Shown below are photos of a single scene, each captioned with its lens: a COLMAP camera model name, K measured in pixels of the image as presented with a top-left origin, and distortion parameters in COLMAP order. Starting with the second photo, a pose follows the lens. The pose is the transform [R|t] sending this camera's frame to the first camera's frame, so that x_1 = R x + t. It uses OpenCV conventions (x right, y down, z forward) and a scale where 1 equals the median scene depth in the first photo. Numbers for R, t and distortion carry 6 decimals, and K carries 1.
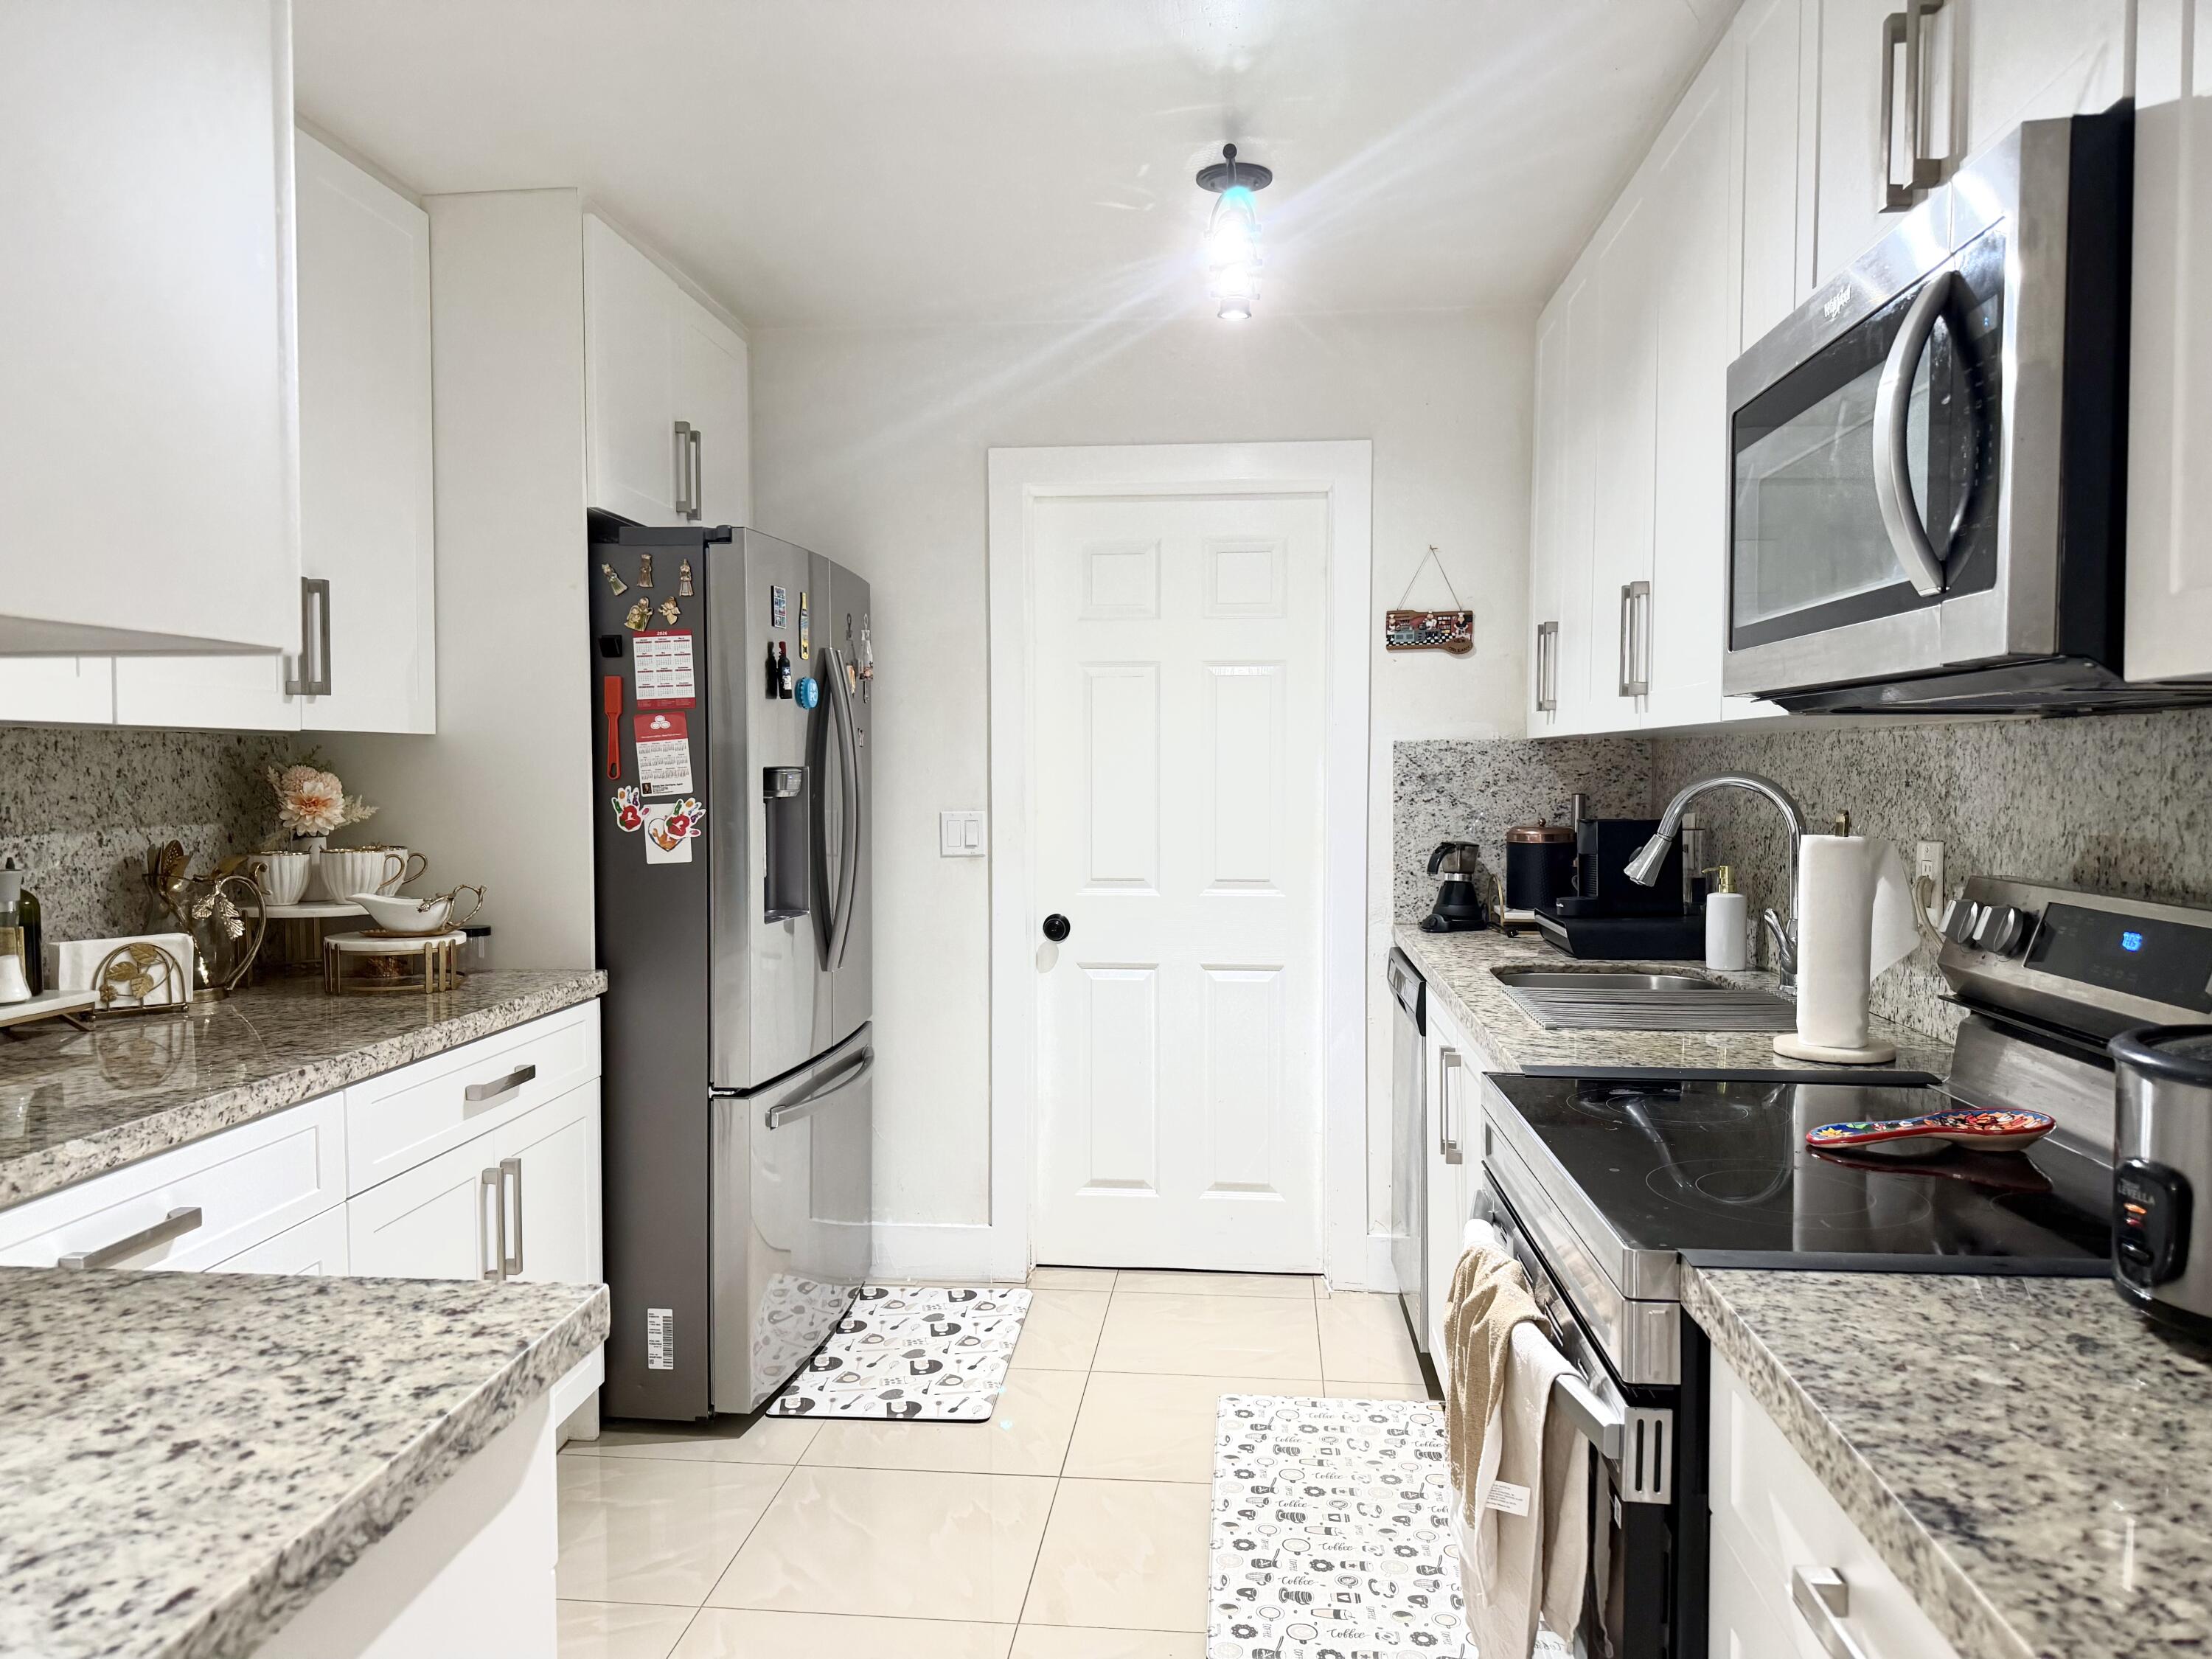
lens RADIAL K [[1533.3, 0, 1106.0], [0, 1533.3, 829.5], [0, 0, 1]] dist [0.152423, -0.256908]
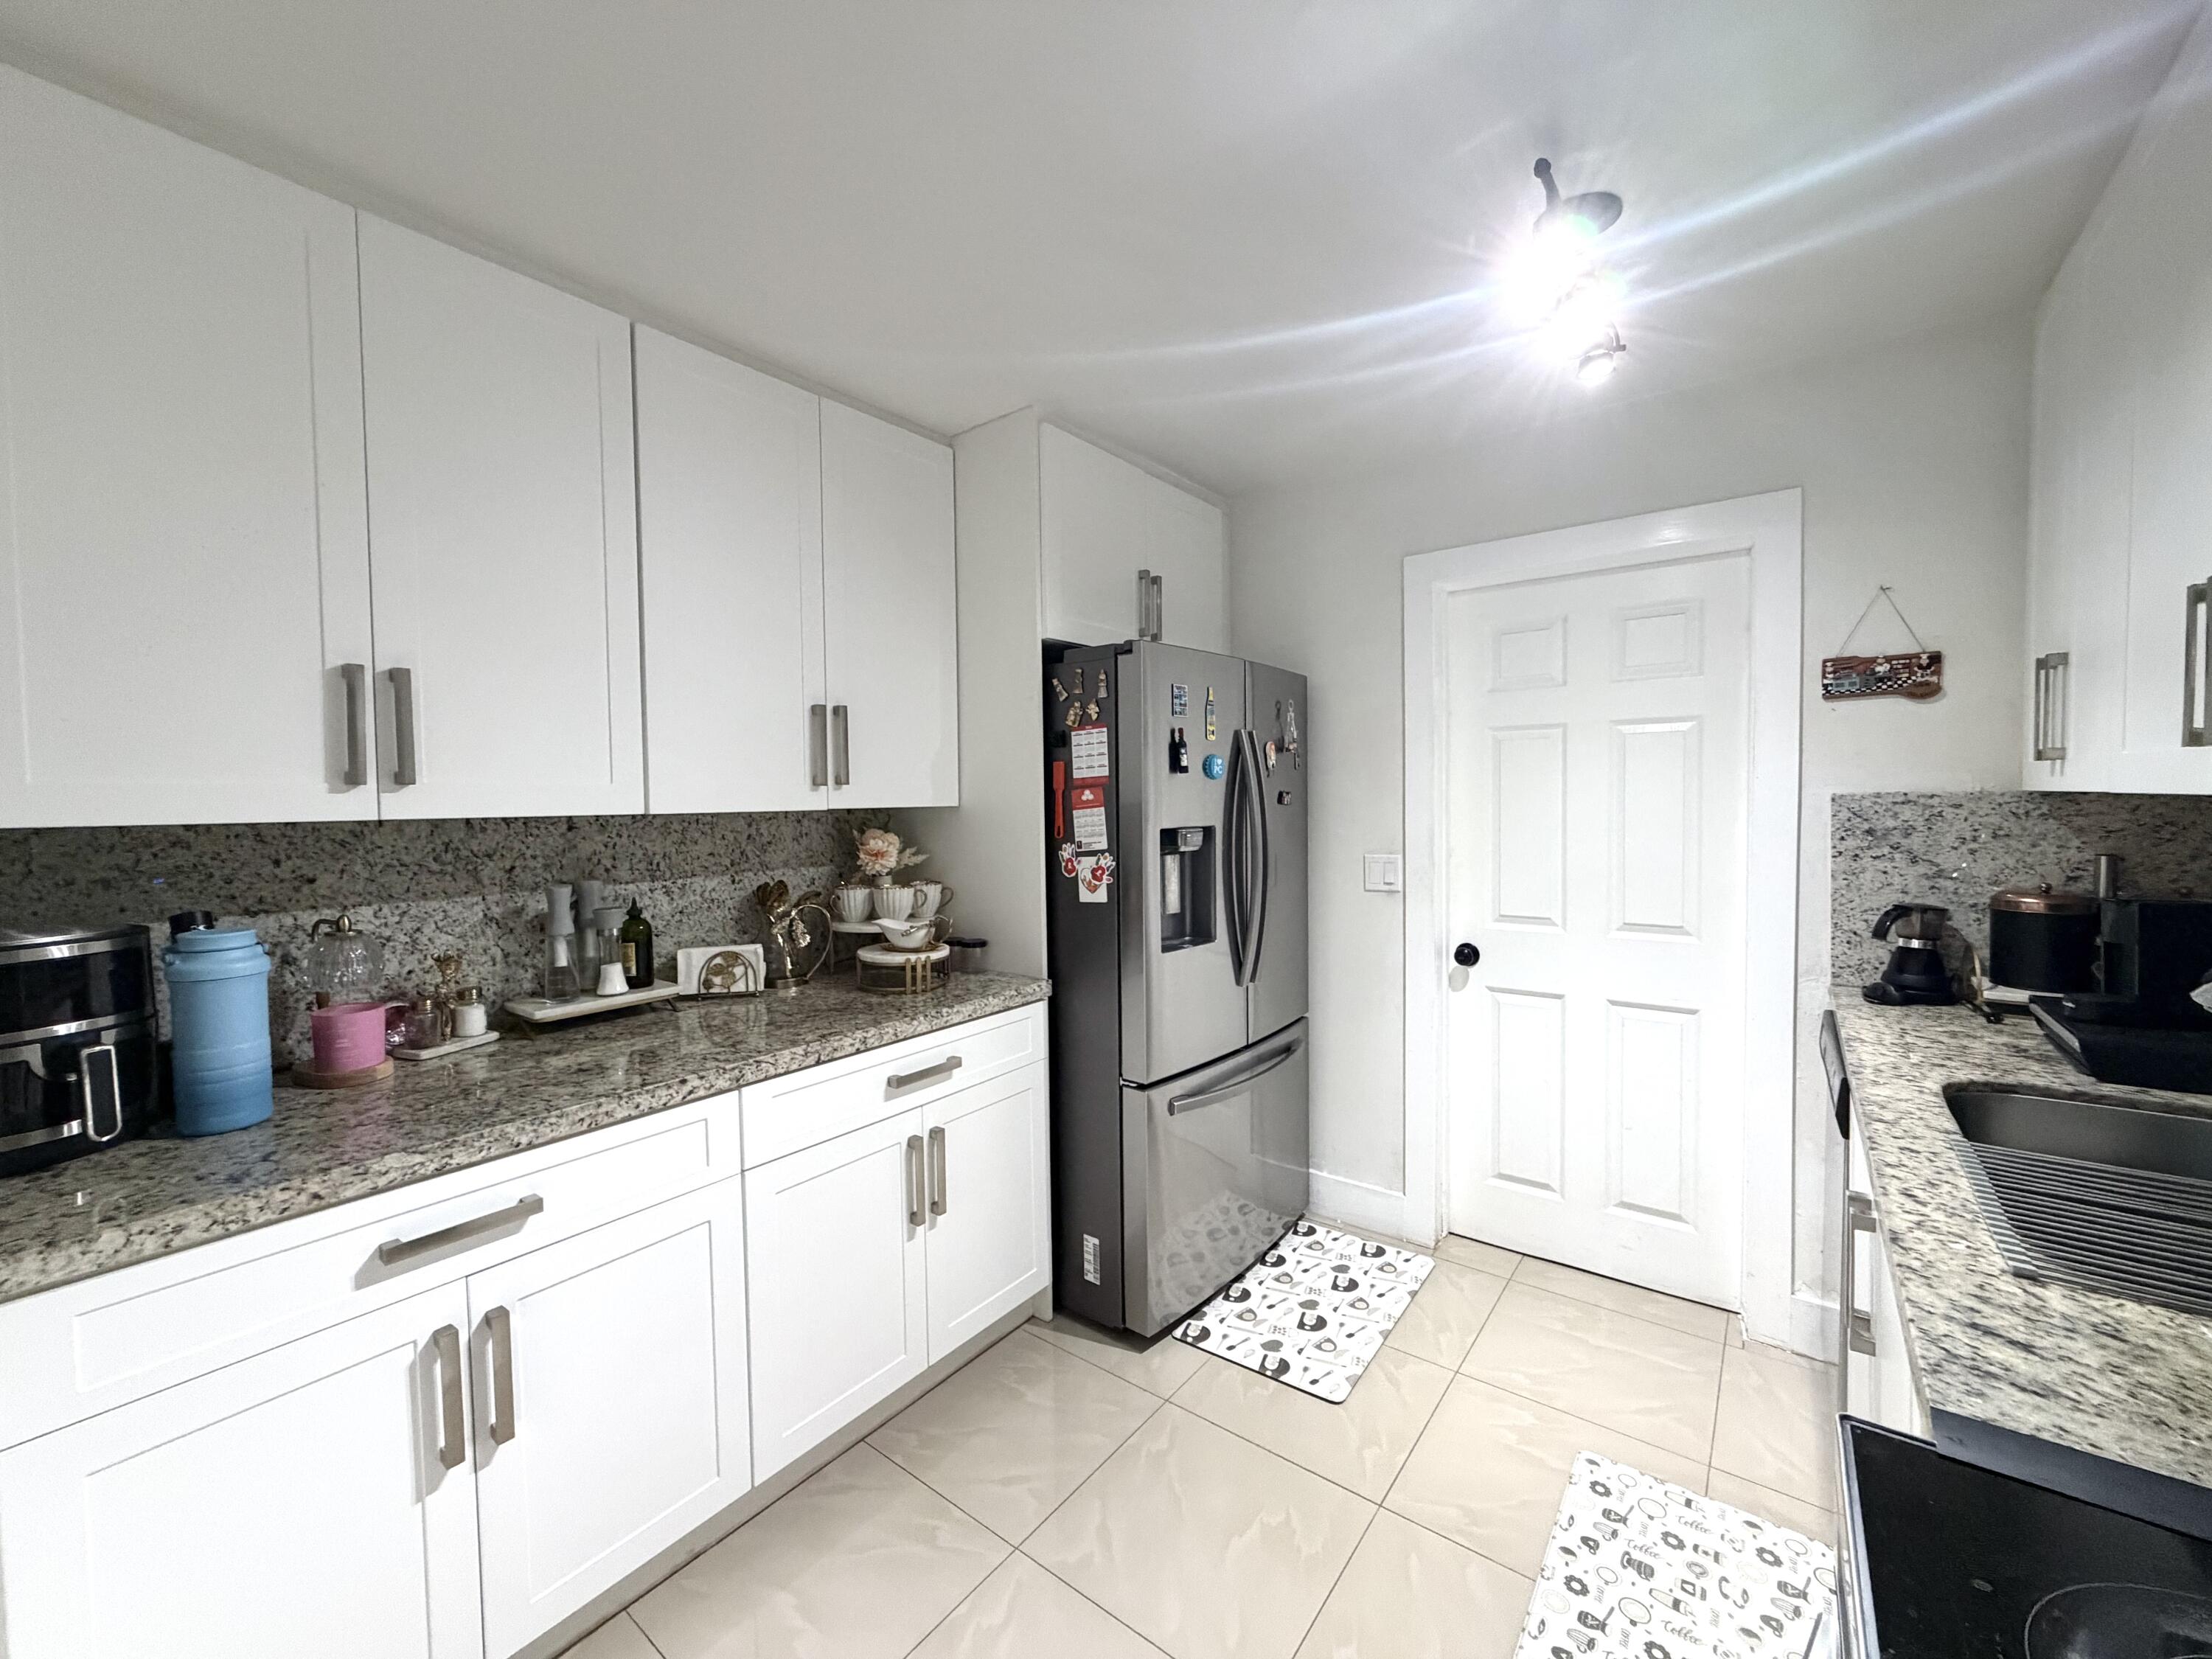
lens RADIAL K [[882.5, 0, 1097.8], [0, 882.5, 827.9], [0, 0, 1]] dist [-0.000553, -0.000245]
pose [[0.845666, 0.006583, -0.533672, 0.116728], [-0.008362, 0.999965, -0.000916, -0.039749], [0.533647, 0.005237, 0.845691, 0.364811]]
